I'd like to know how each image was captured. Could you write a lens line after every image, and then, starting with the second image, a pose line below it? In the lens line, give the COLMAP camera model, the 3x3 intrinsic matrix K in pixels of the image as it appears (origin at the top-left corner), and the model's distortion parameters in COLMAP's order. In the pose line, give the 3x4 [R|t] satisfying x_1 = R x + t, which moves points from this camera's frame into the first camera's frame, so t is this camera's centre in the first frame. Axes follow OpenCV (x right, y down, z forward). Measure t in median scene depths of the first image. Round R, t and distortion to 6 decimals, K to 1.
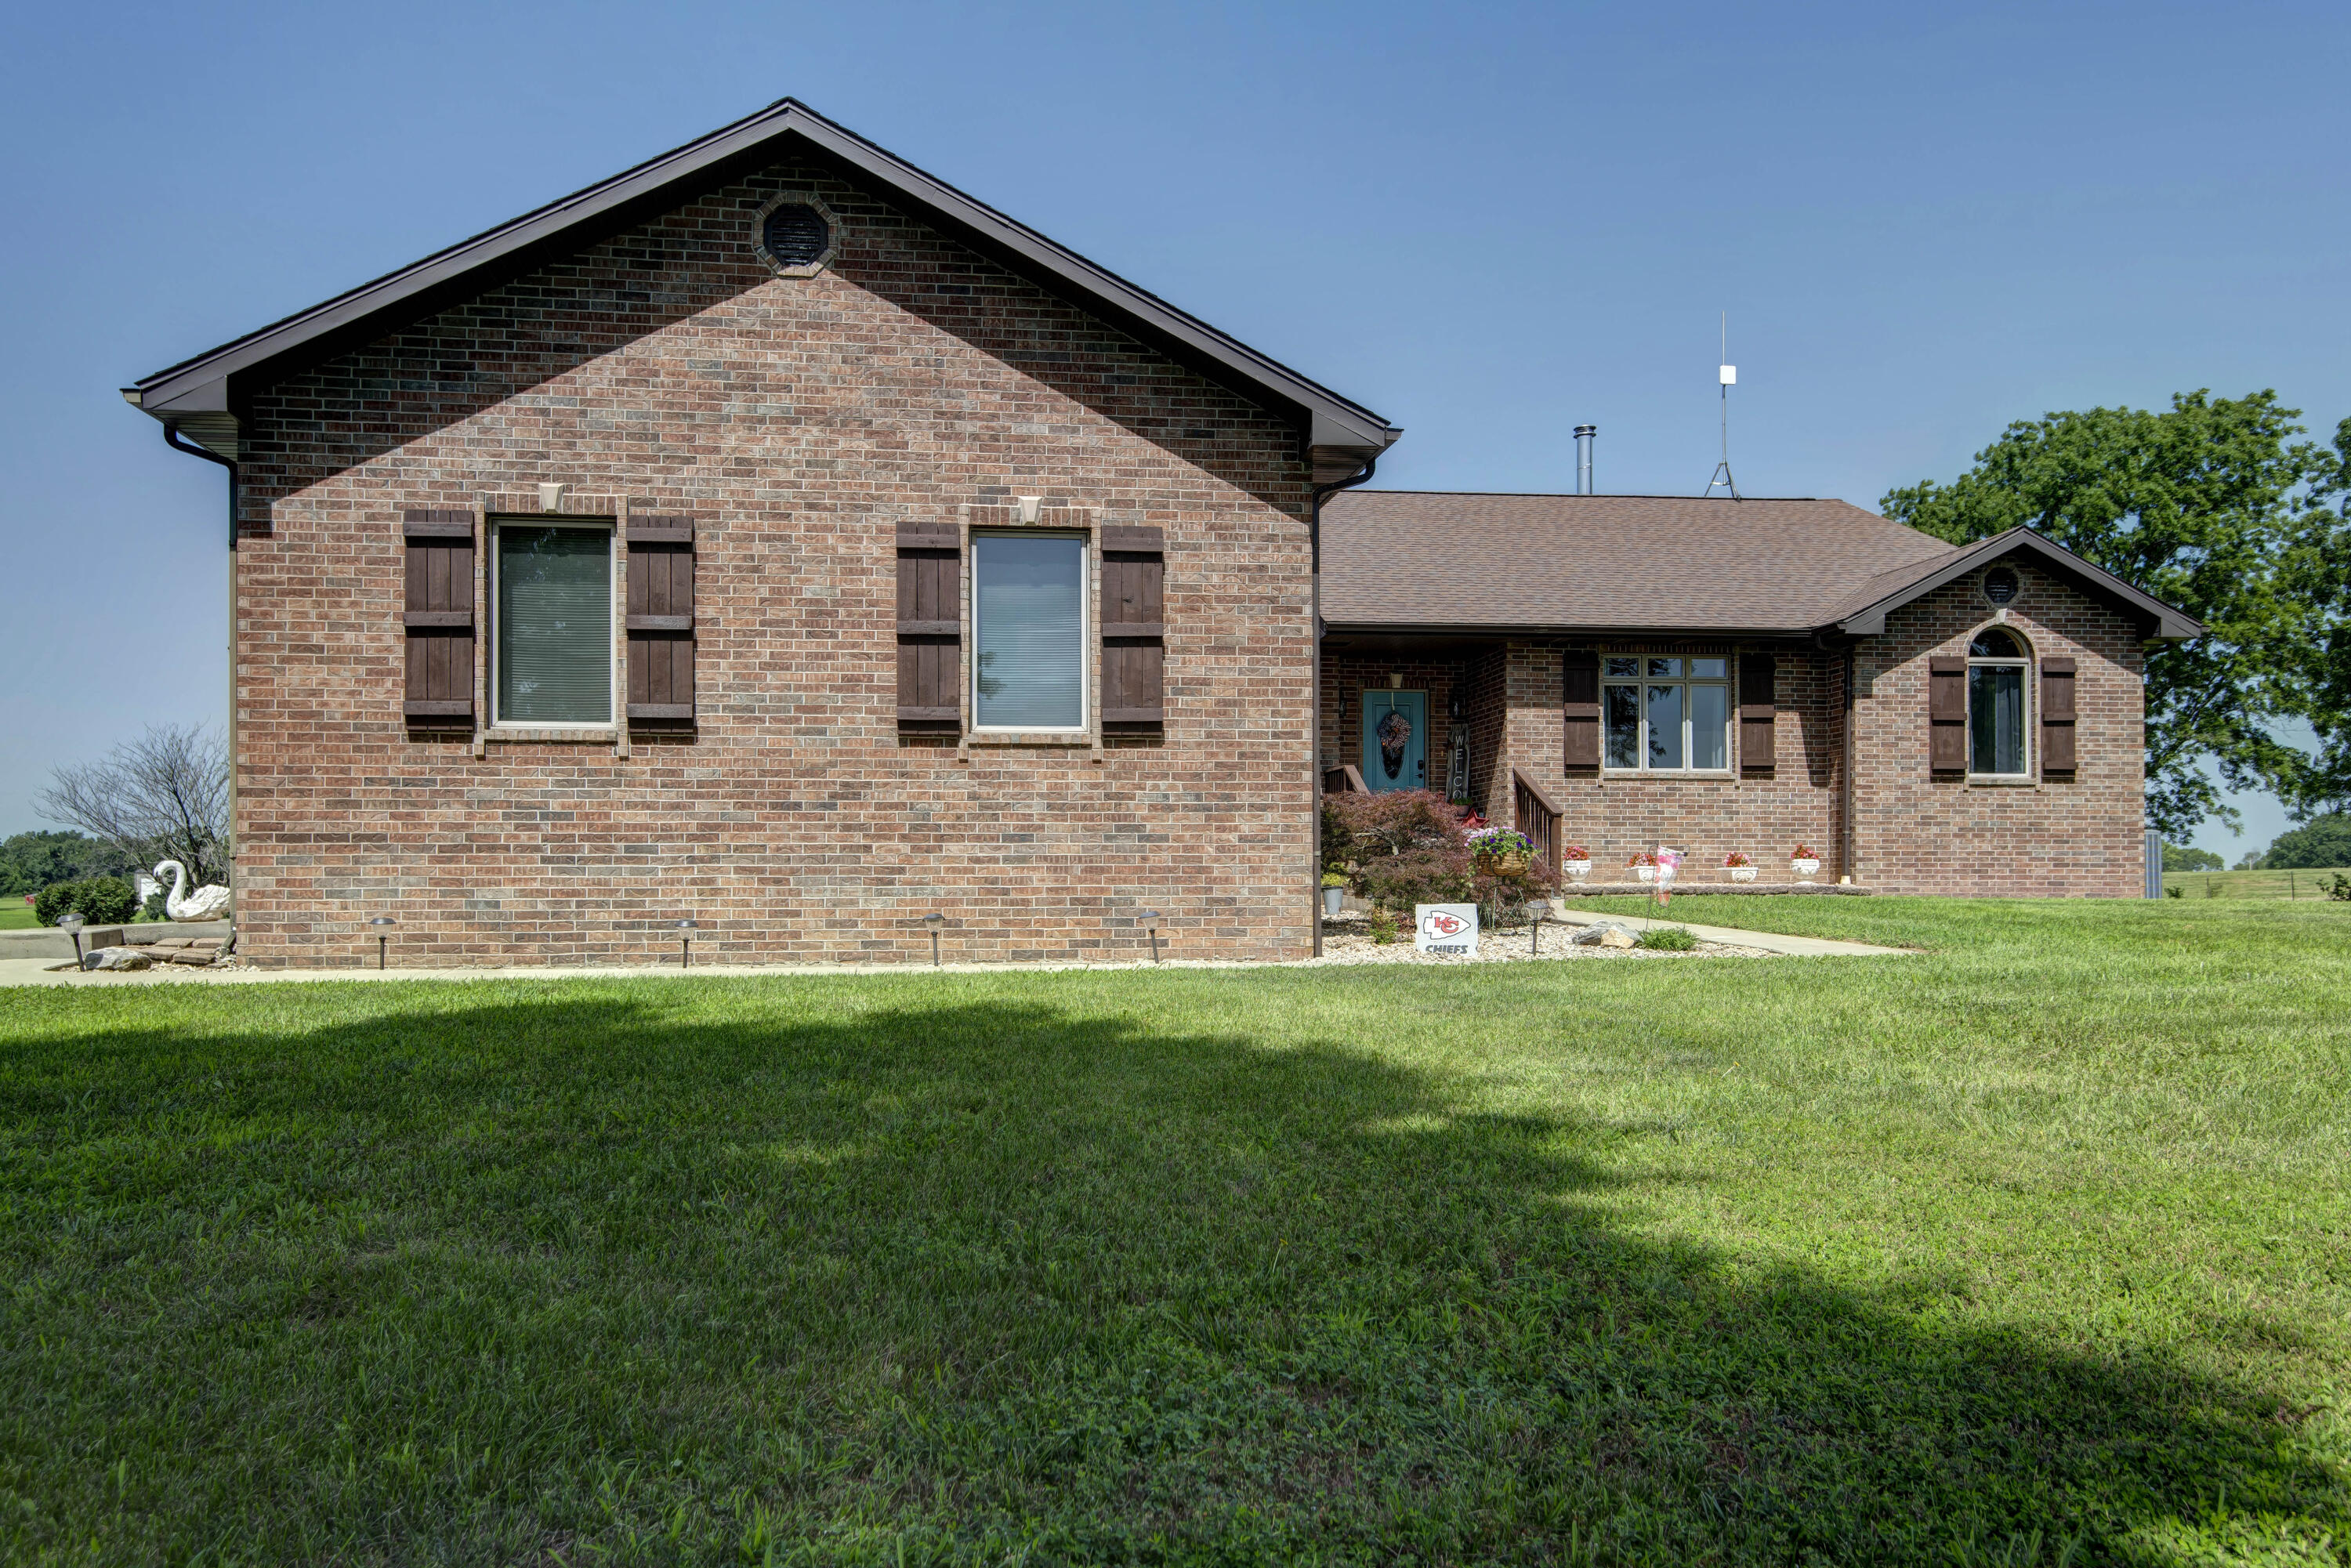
lens RADIAL K [[1597.1, 0, 1176.9], [0, 1597.1, 788.5], [0, 0, 1]] dist [0.051161, -0.014938]
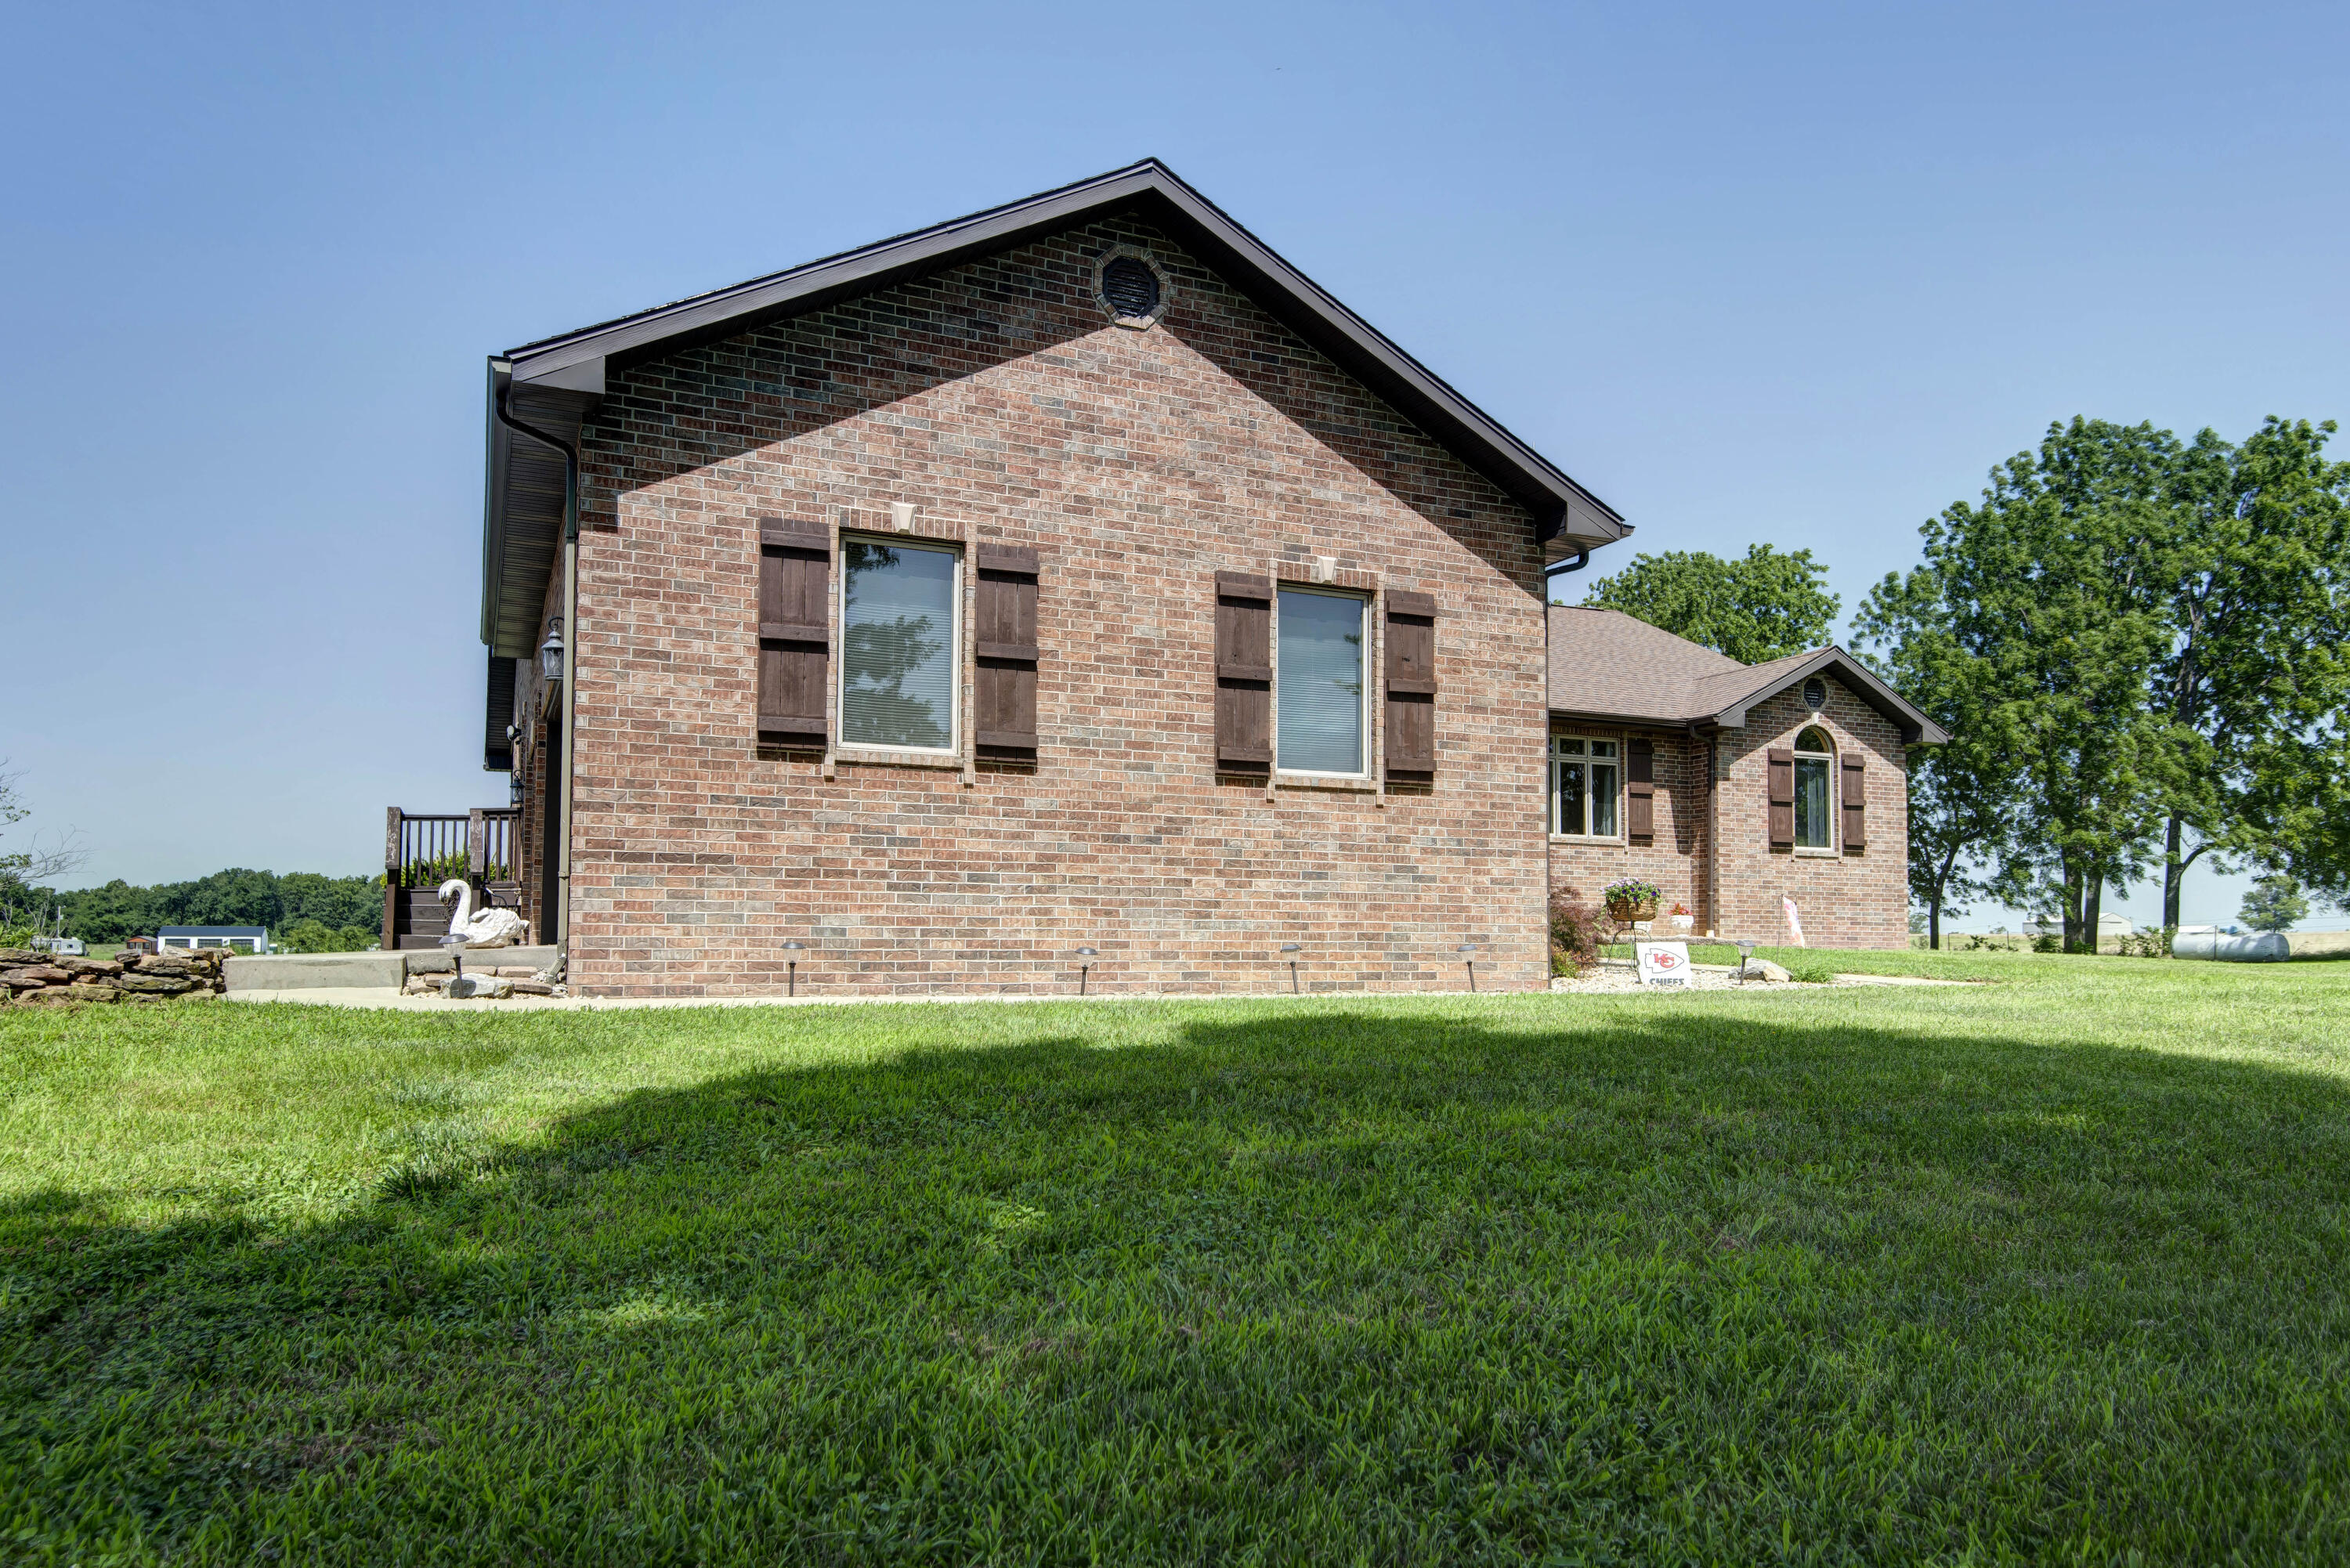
lens RADIAL K [[1596.4, 0, 1156.7], [0, 1596.4, 793.7], [0, 0, 1]] dist [0.051161, -0.014938]
pose [[0.943295, 0.039265, 0.329626, -0.550809], [-0.026037, 0.998672, -0.044450, 0.026554], [-0.330934, 0.033347, 0.943065, 0.034341]]
